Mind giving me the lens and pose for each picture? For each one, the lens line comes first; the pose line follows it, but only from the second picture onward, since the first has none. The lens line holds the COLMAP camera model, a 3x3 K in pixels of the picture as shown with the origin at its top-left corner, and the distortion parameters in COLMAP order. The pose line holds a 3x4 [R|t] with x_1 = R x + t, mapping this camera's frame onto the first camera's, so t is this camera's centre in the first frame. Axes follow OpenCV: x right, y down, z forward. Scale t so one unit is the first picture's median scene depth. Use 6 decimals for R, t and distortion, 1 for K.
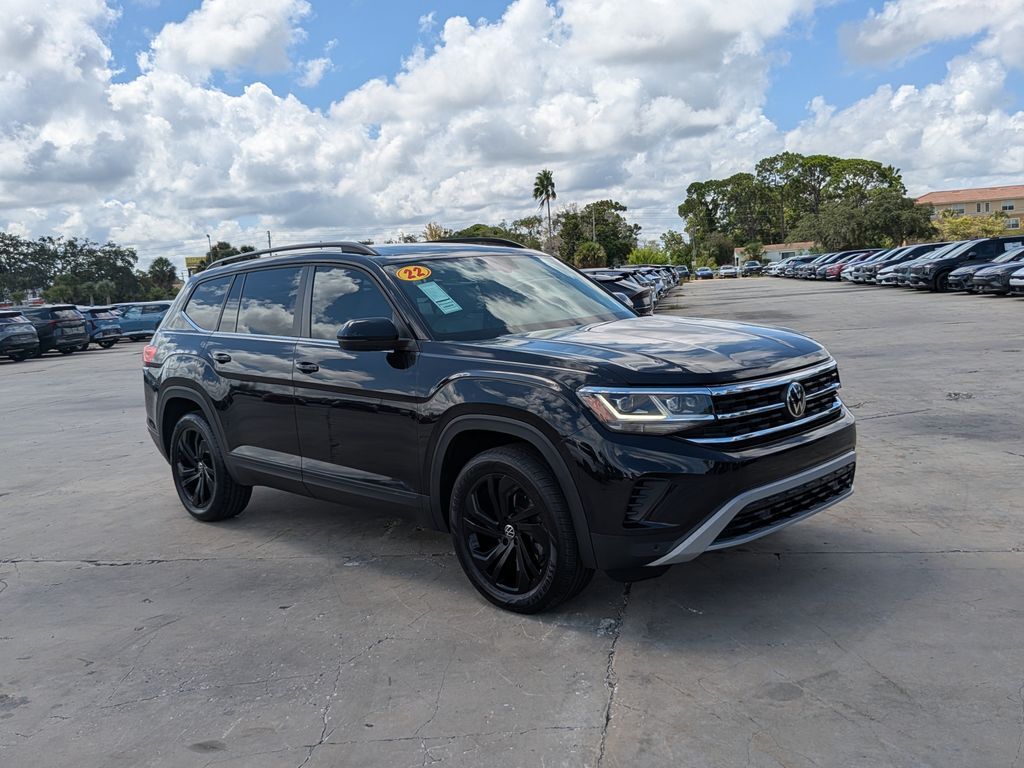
lens RADIAL K [[978.8, 0, 512.1], [0, 978.8, 386.5], [0, 0, 1]] dist [-0.017891, -0.025136]
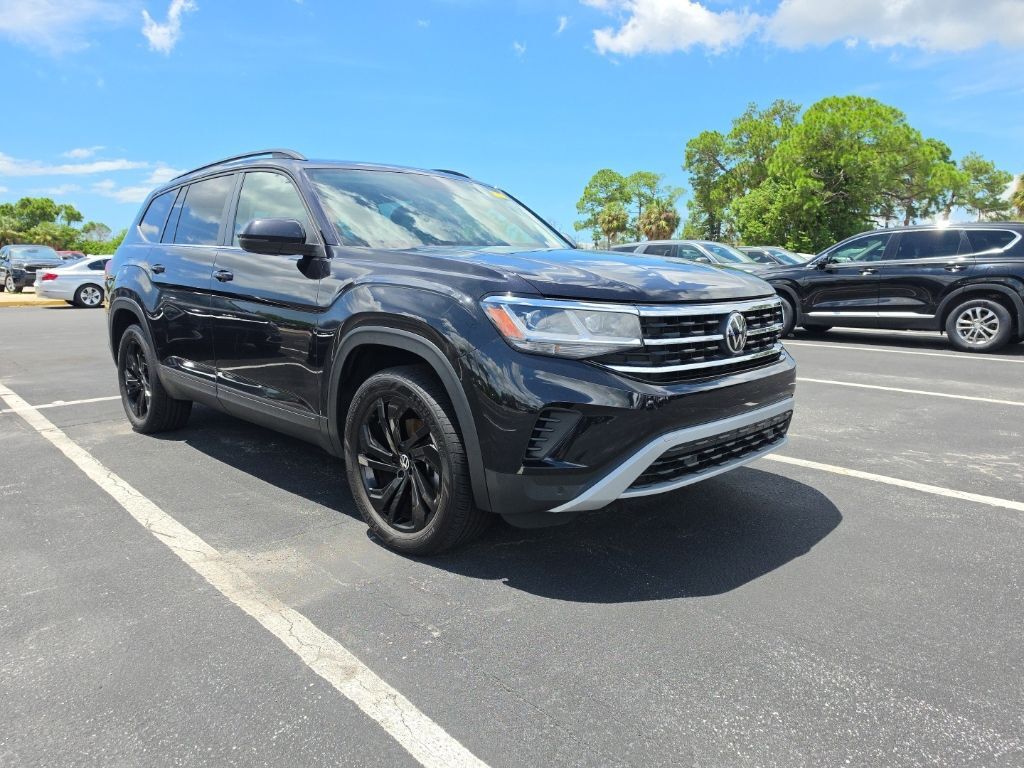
lens RADIAL K [[761.0, 0, 511.8], [0, 761.0, 386.6], [0, 0, 1]] dist [0.003166, -0.006320]
pose [[0.997457, 0.067823, 0.021897, 0.079412], [-0.068874, 0.996299, 0.051429, 0.041069], [-0.018328, -0.052806, 0.998437, 0.325267]]
